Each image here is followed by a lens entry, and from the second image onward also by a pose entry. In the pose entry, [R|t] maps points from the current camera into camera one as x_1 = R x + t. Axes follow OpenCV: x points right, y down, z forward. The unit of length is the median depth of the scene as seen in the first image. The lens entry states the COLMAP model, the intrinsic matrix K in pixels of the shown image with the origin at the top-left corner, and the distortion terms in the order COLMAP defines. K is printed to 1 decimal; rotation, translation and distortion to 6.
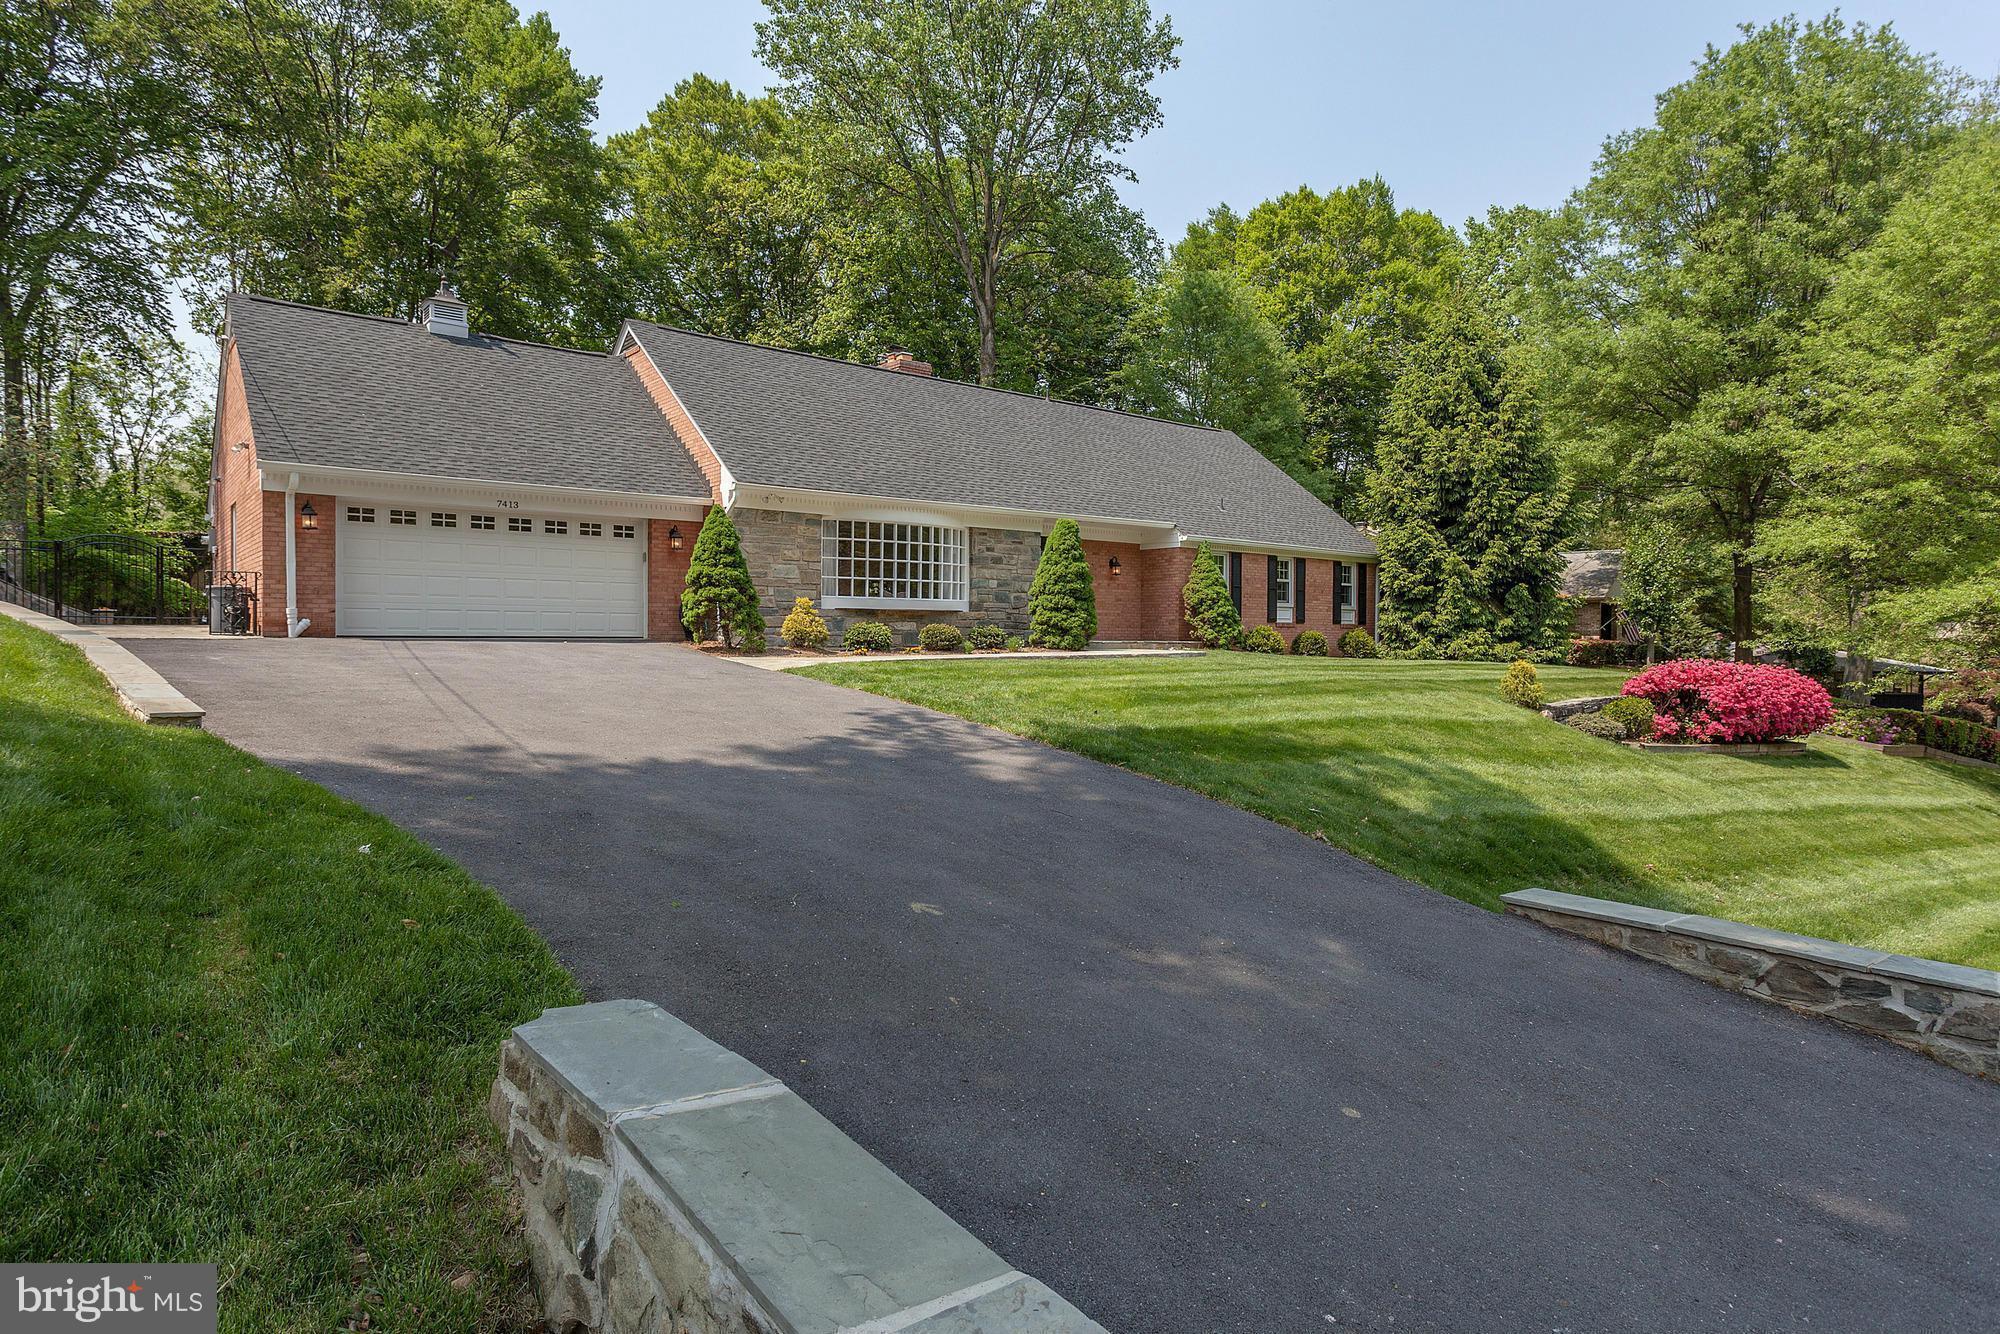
lens RADIAL K [[1096.1, 0, 1000.0], [0, 1096.1, 667.0], [0, 0, 1]] dist [0.004712, 0.000488]
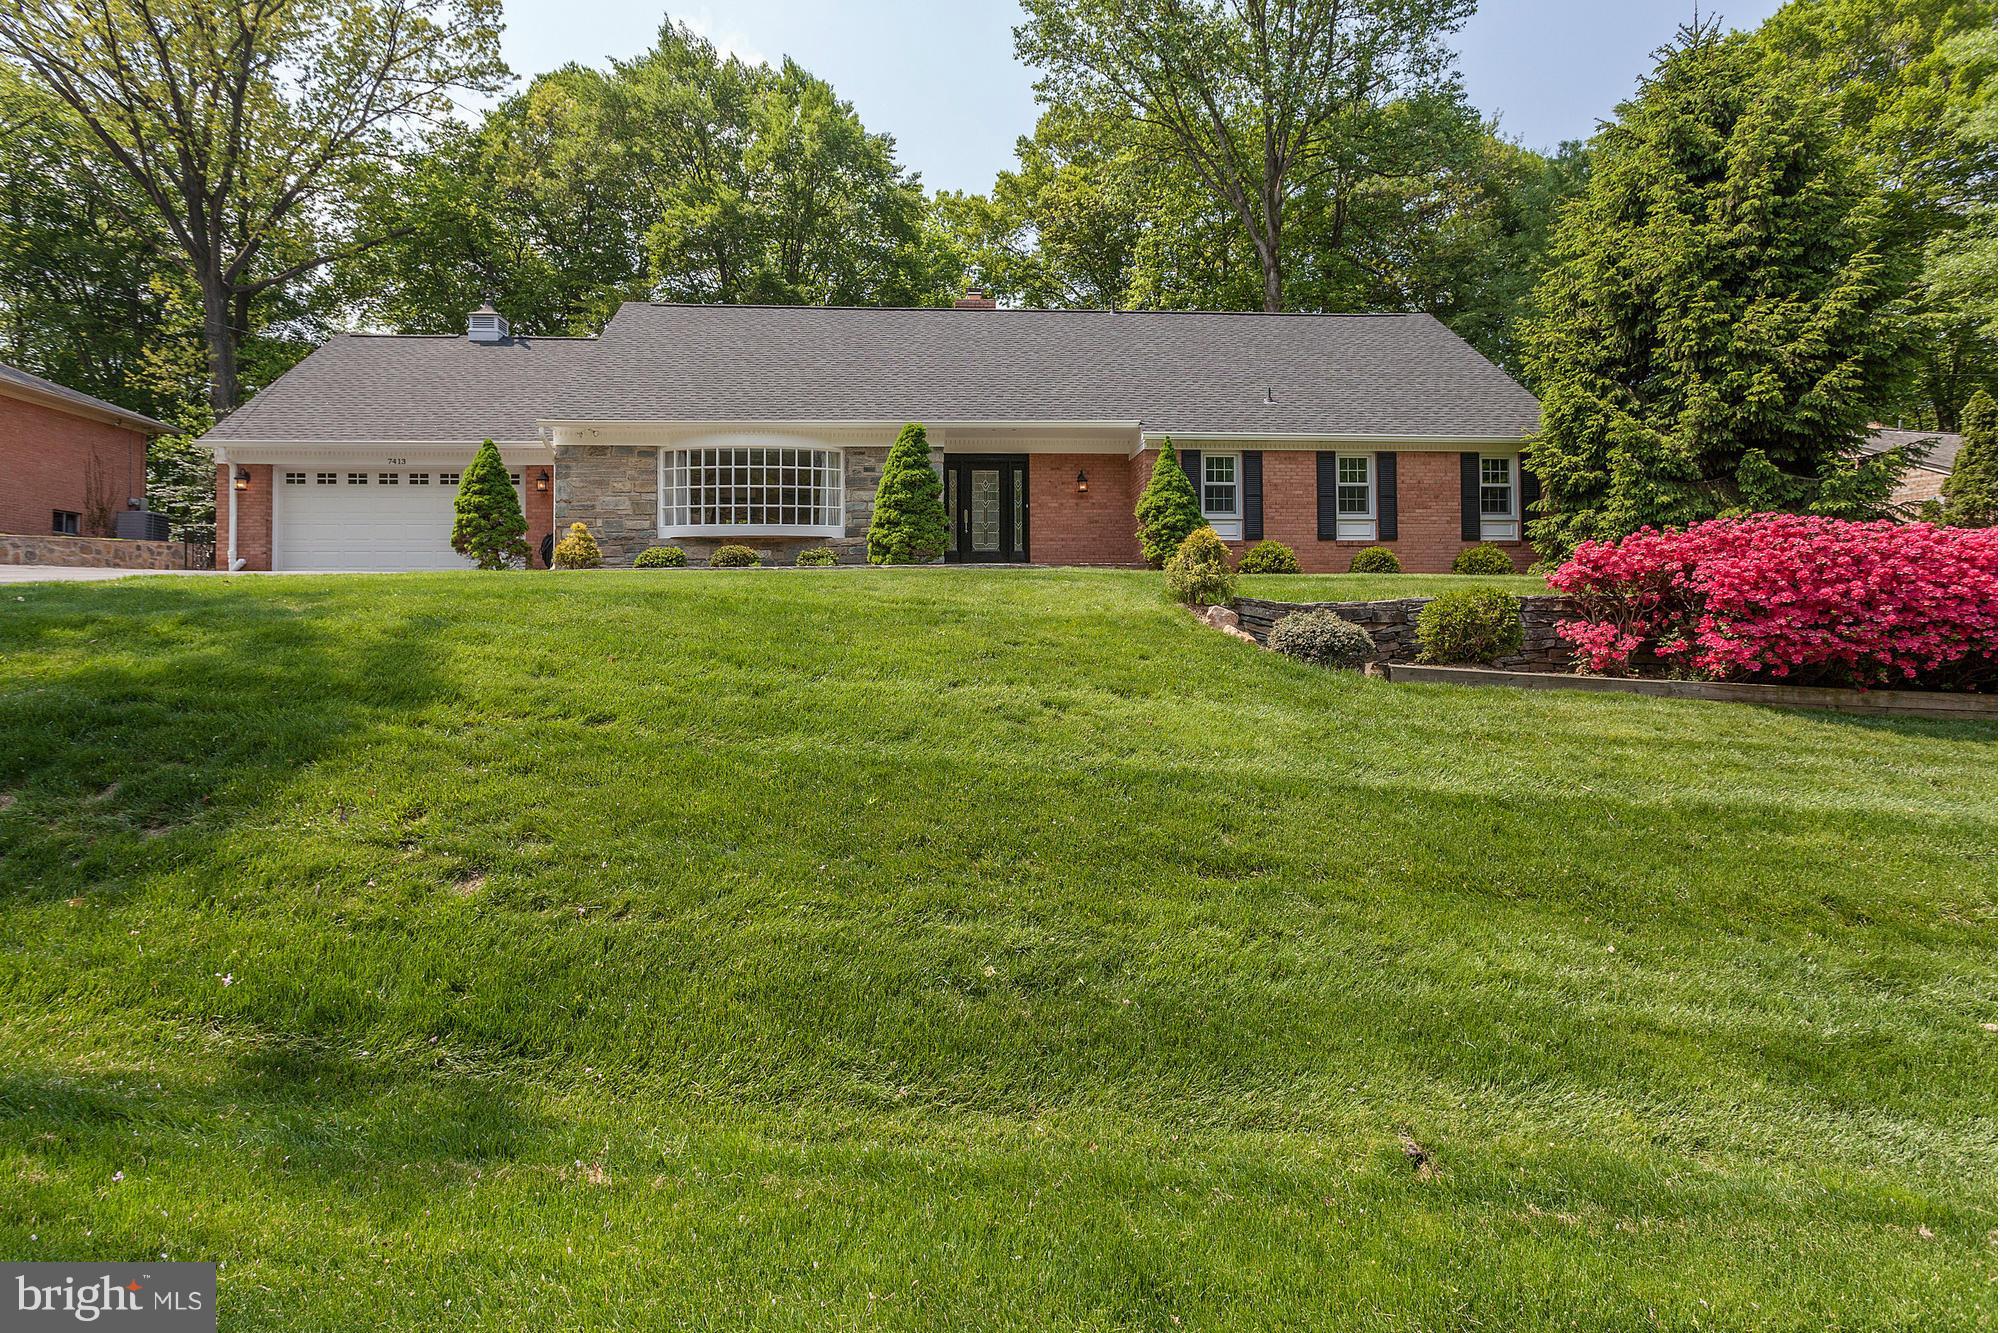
lens RADIAL K [[962.1, 0, 1000.0], [0, 962.1, 666.5], [0, 0, 1]] dist [0.000704, -0.000137]
pose [[0.818740, 0.005022, -0.574142, 0.547114], [-0.003432, 0.999987, 0.003853, 0.055076], [0.574154, -0.001184, 0.818747, 0.401705]]
